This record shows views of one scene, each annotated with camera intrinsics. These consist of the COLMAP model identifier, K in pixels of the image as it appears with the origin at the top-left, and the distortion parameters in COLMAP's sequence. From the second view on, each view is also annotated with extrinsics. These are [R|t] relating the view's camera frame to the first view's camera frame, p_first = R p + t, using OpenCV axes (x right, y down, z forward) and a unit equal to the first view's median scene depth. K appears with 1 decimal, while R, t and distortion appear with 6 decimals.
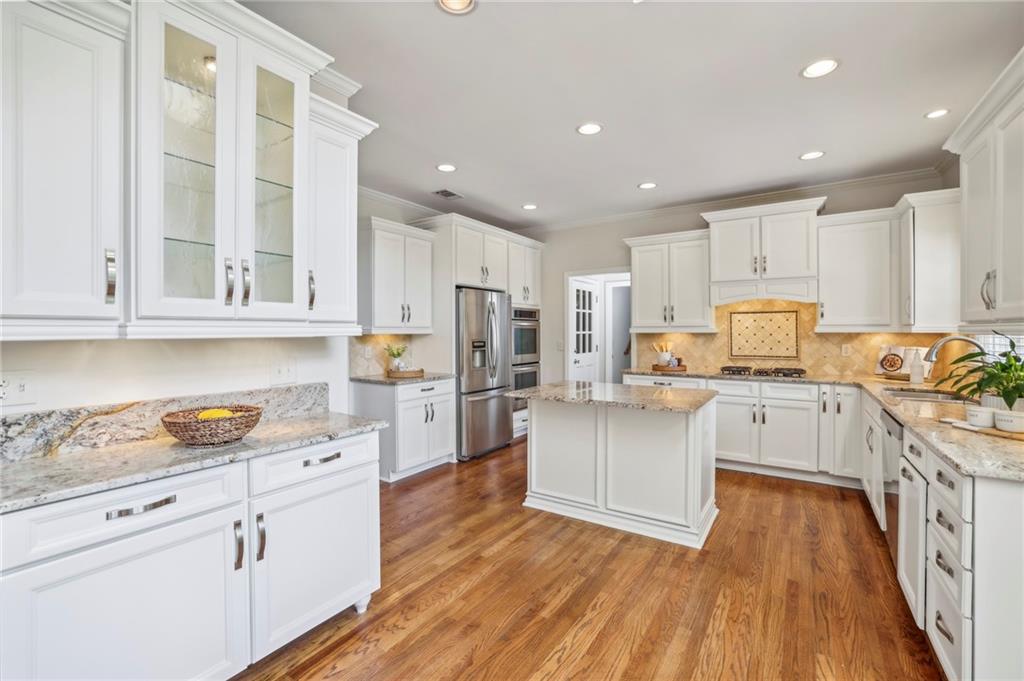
lens RADIAL K [[437.8, 0, 514.1], [0, 437.8, 334.0], [0, 0, 1]] dist [-0.029956, 0.006284]
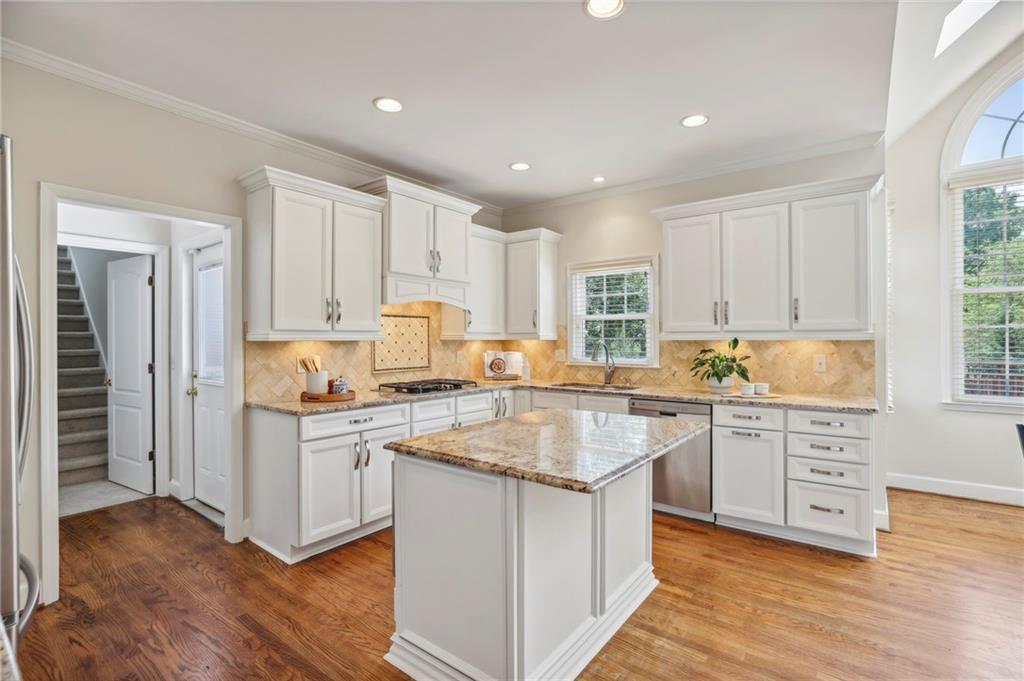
lens RADIAL K [[470.7, 0, 513.9], [0, 470.7, 338.3], [0, 0, 1]] dist [-0.021877, 0.001240]
pose [[0.072682, 0.005687, 0.997339, -0.345362], [0.007482, 0.999952, -0.006247, 0.000503], [-0.997327, 0.007916, 0.072636, 0.771885]]
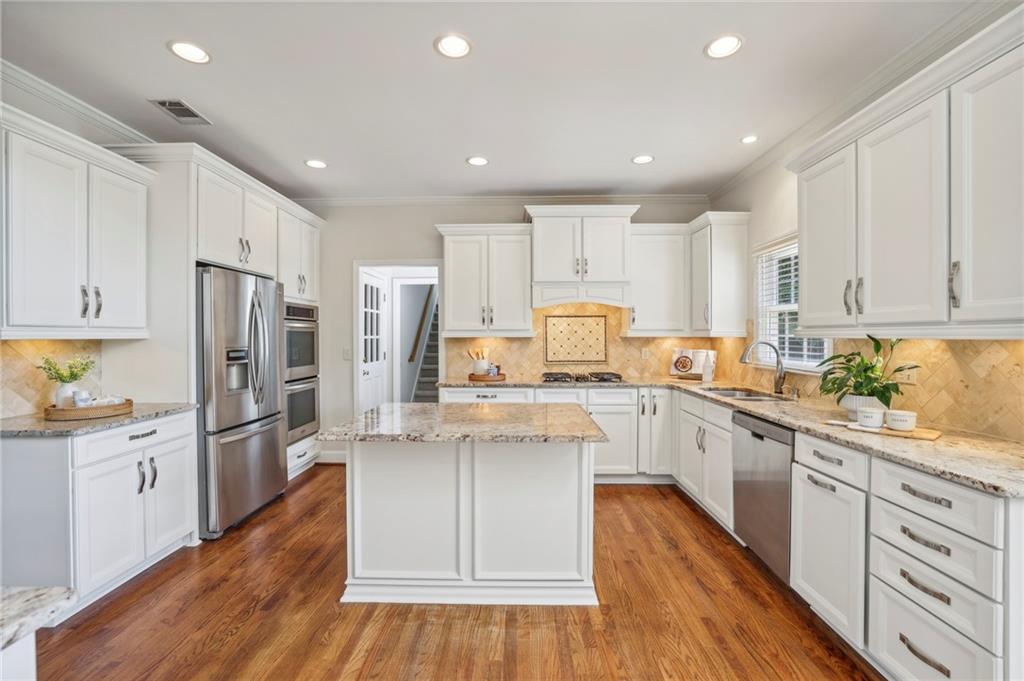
lens RADIAL K [[437.8, 0, 511.0], [0, 437.8, 339.4], [0, 0, 1]] dist [-0.029956, 0.006284]
pose [[0.847008, -0.002504, 0.531574, -0.084986], [0.002276, 0.999997, 0.001085, 0.000764], [-0.531575, 0.000291, 0.847011, 0.254844]]
